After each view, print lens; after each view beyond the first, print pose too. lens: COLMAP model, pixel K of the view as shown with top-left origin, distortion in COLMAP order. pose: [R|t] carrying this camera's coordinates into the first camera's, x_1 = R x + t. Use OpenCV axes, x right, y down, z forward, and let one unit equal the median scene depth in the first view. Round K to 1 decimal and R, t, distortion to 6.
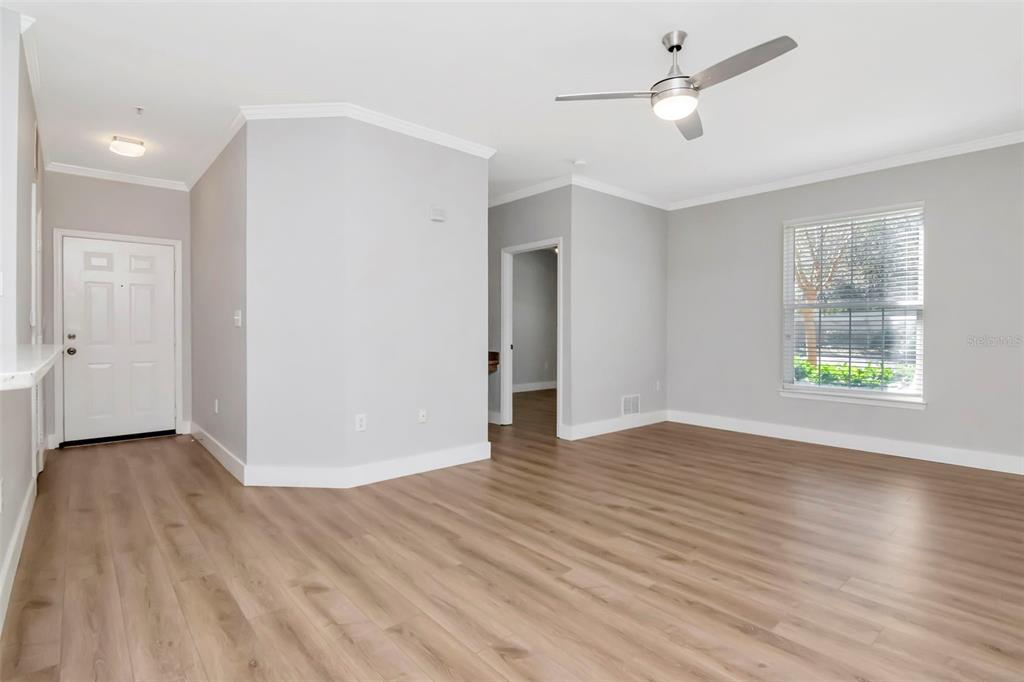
lens RADIAL K [[503.4, 0, 508.9], [0, 503.4, 333.5], [0, 0, 1]] dist [-0.006177, -0.004446]
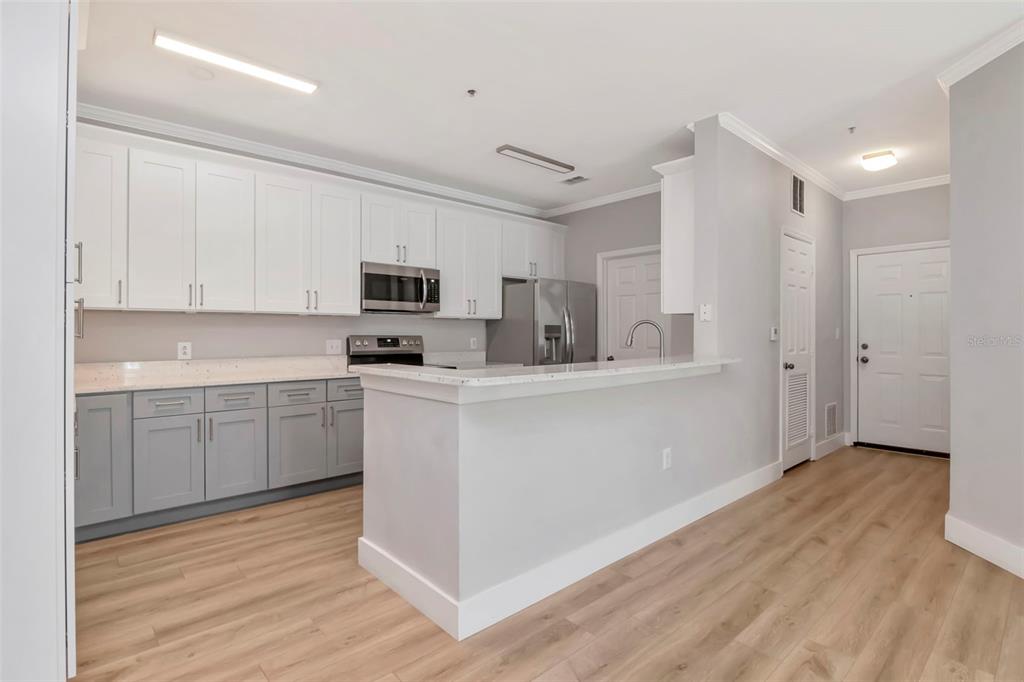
lens RADIAL K [[503.4, 0, 520.5], [0, 503.4, 332.9], [0, 0, 1]] dist [-0.006177, -0.004446]
pose [[0.027462, 0.000482, -0.999623, 0.293789], [-0.004643, 0.999989, 0.000355, -0.030369], [0.999612, 0.004632, 0.027464, 0.326886]]
